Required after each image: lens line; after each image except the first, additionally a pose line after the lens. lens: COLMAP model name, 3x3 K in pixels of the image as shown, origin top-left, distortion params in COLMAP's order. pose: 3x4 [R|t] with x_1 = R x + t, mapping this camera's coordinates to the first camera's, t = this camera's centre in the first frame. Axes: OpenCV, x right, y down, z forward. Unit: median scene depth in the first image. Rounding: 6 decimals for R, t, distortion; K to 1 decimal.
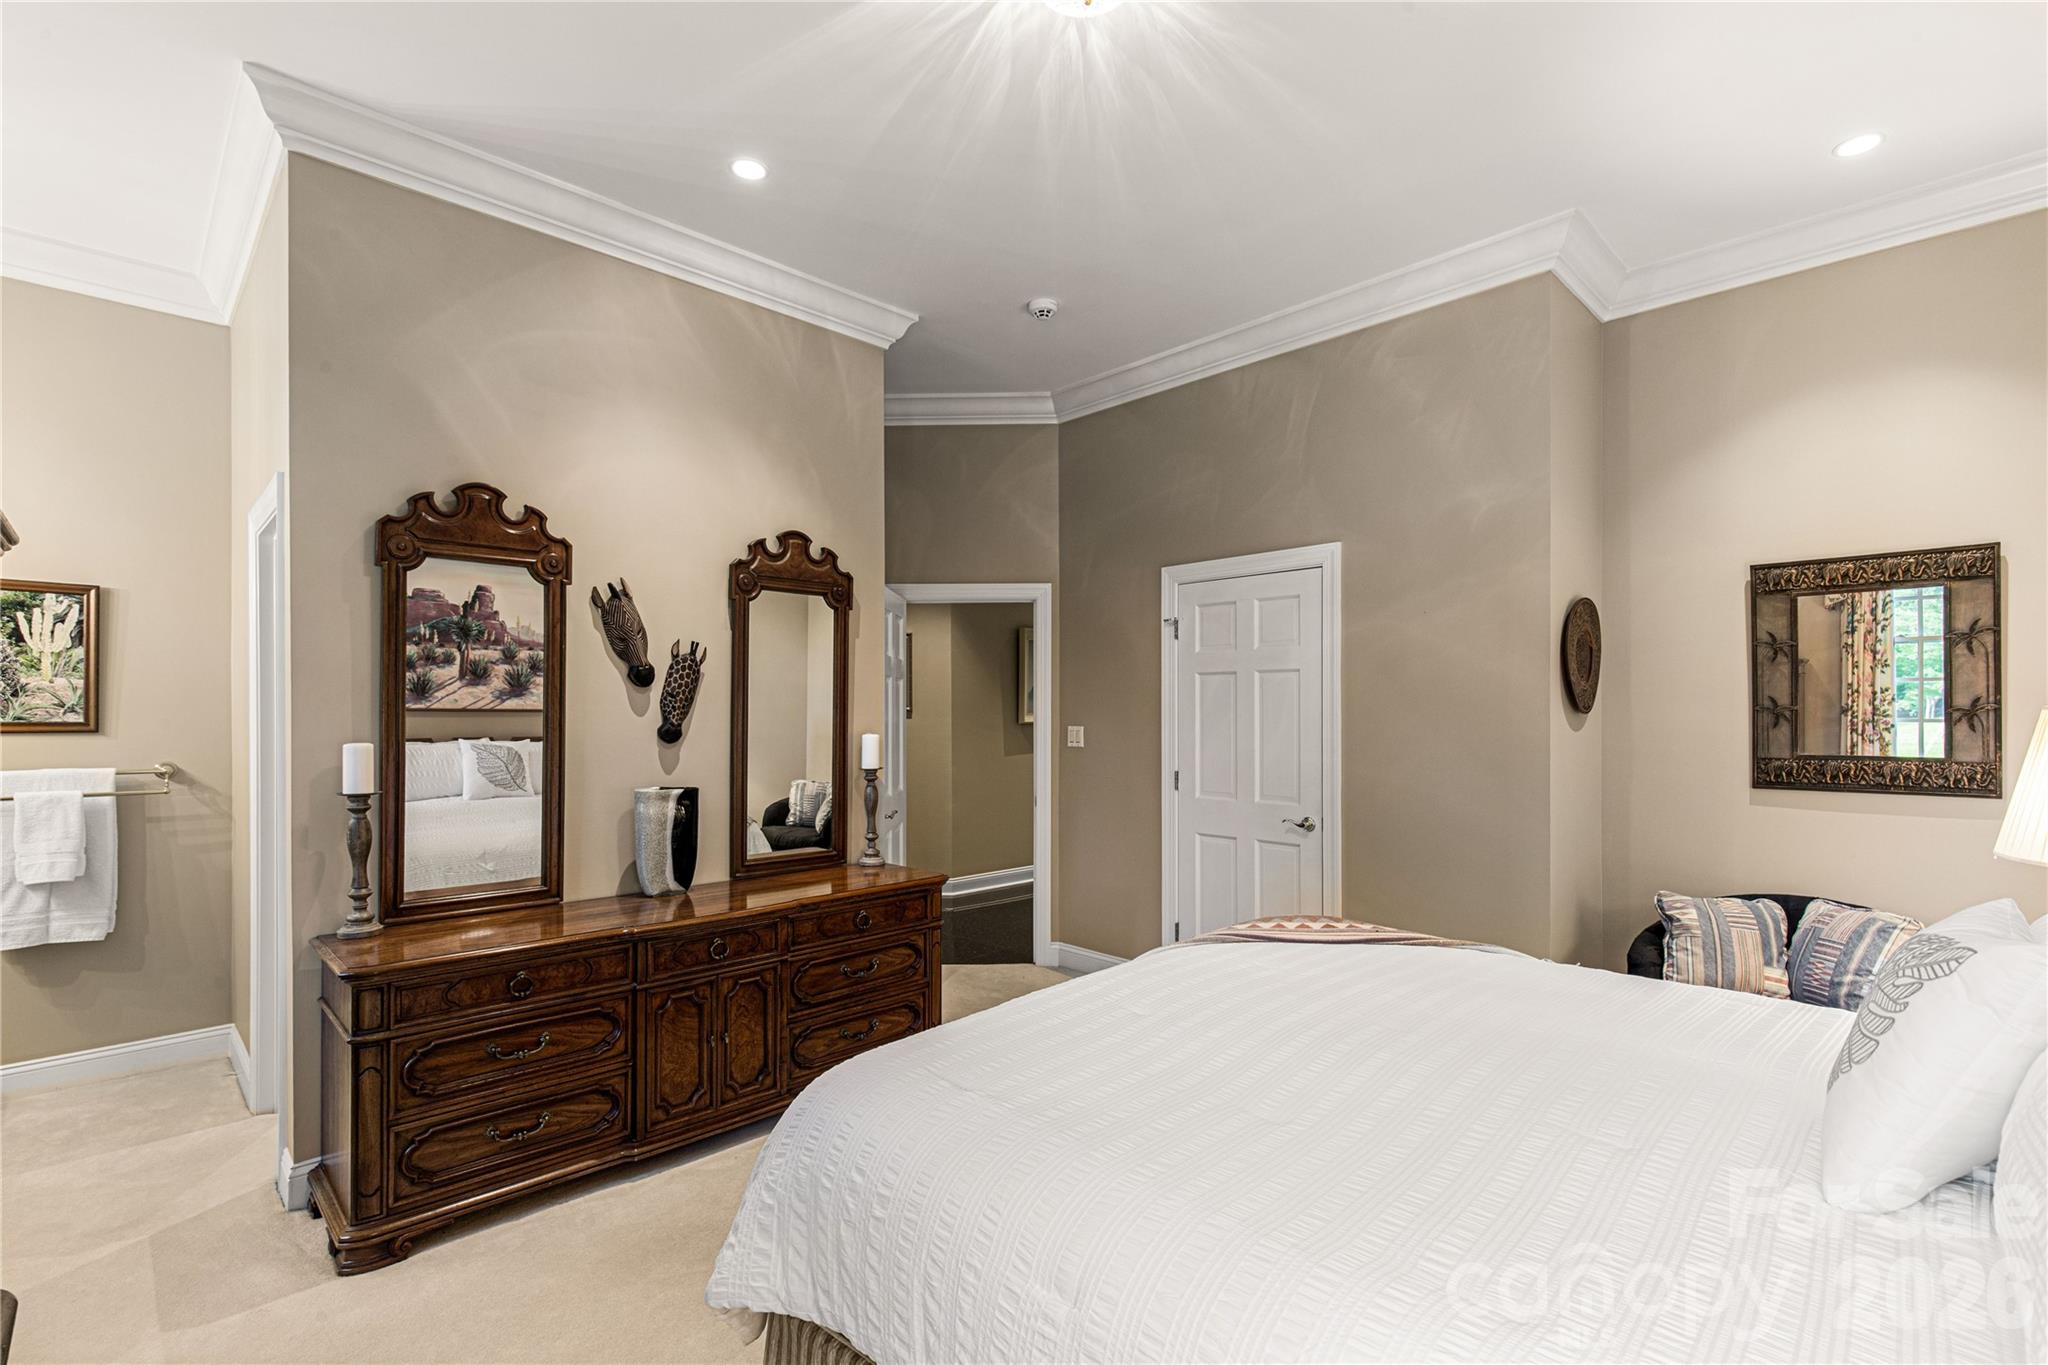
lens RADIAL K [[942.8, 0, 1028.1], [0, 942.8, 711.9], [0, 0, 1]] dist [0.009362, -0.001711]
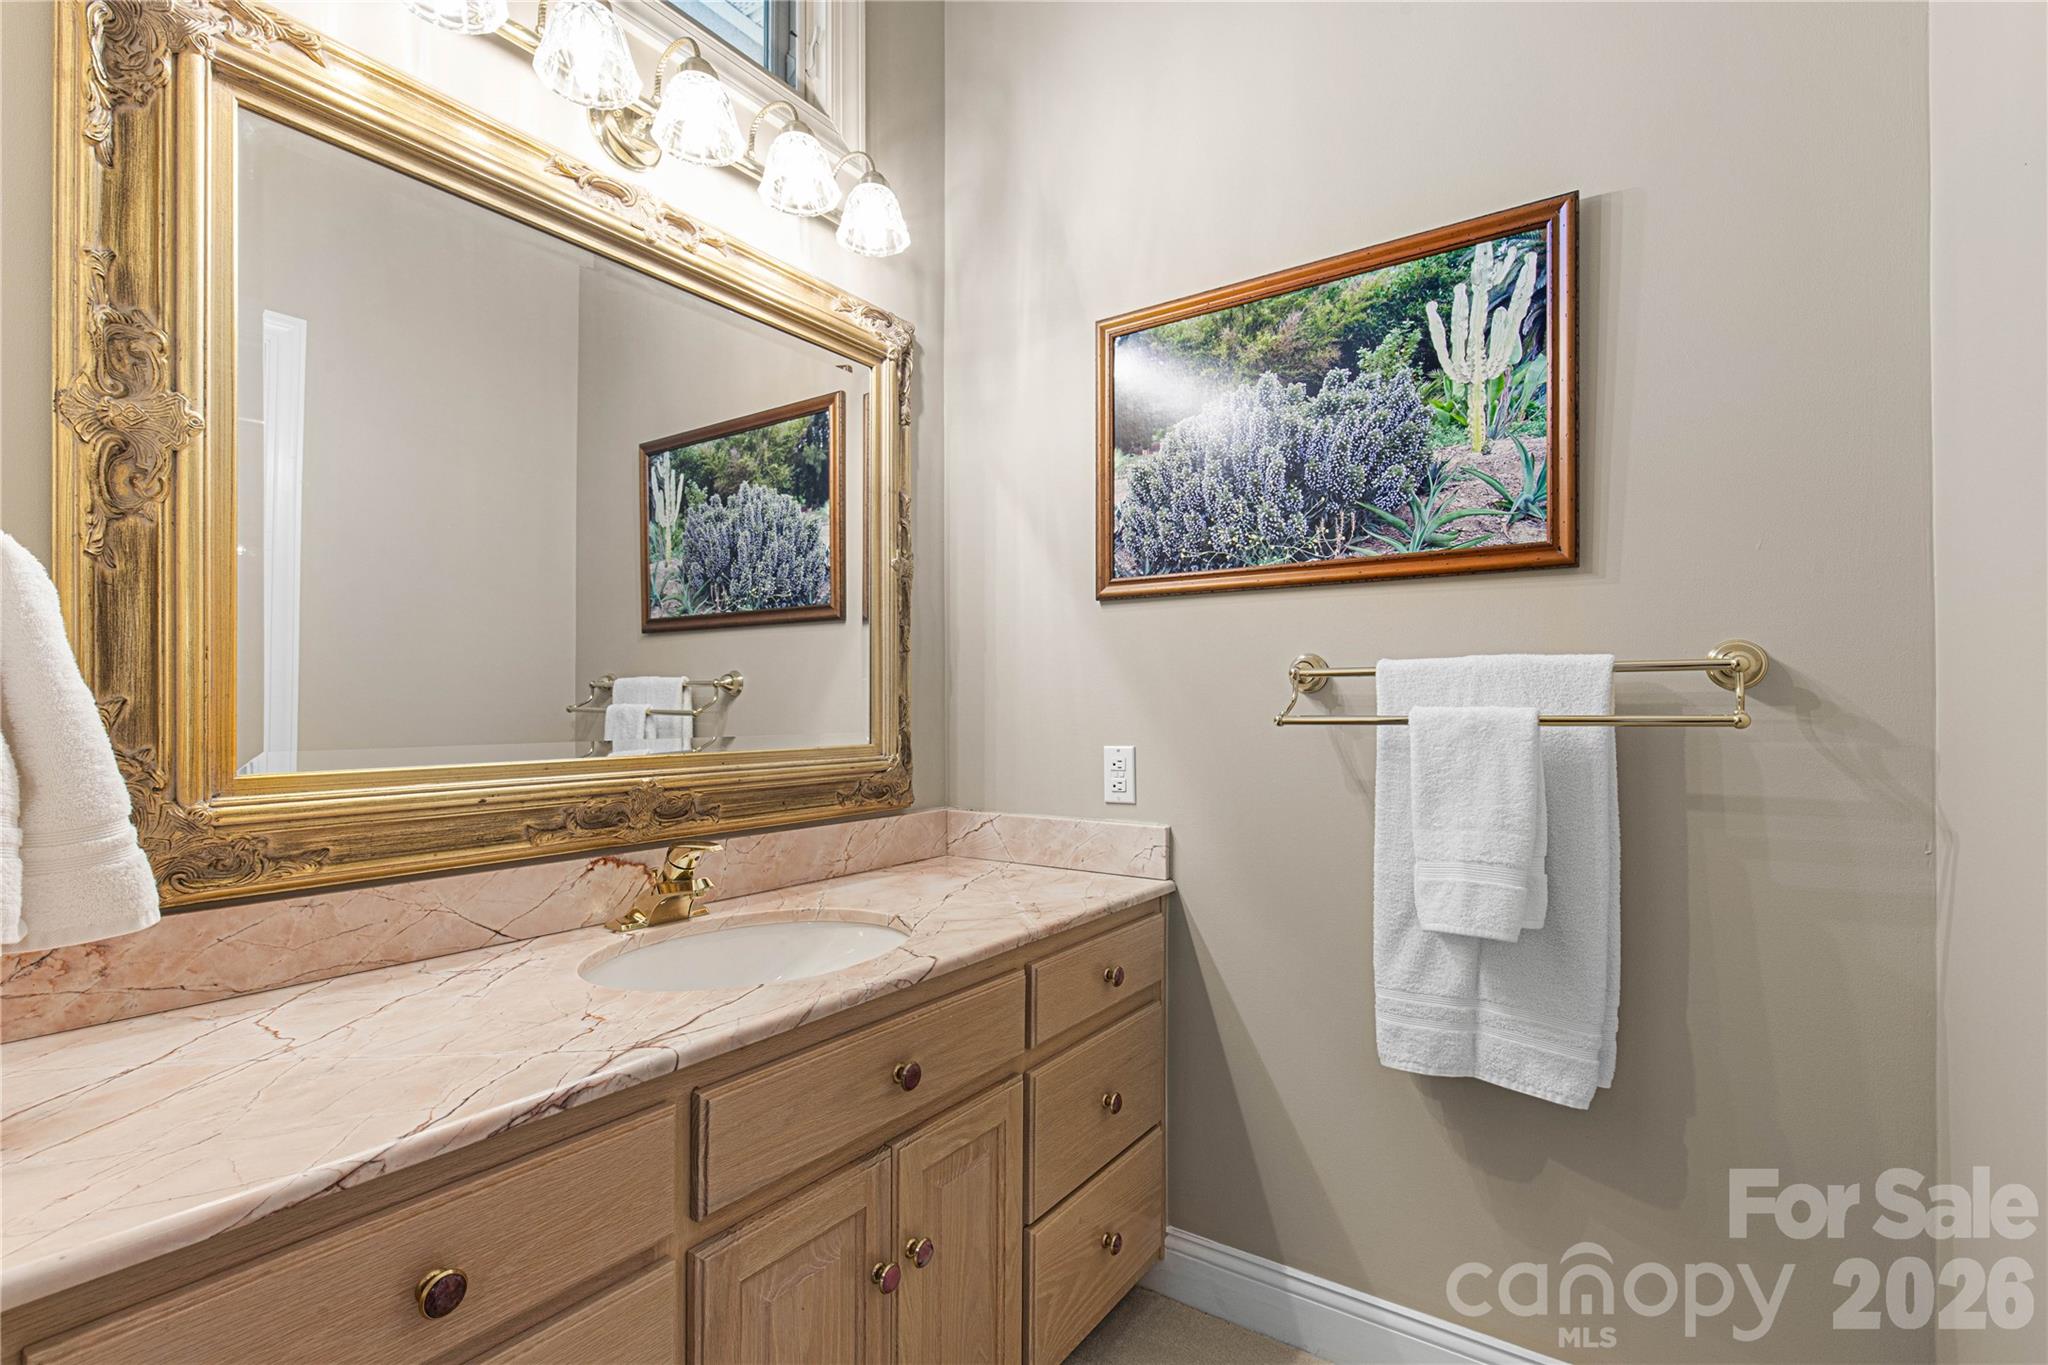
lens RADIAL K [[942.8, 0, 1025.5], [0, 942.8, 698.4], [0, 0, 1]] dist [0.009362, -0.001711]
pose [[0.186989, -0.009655, -0.982314, -0.651729], [0.000799, 0.999953, -0.009677, 0.081786], [0.982362, 0.001025, 0.186988, 0.717755]]
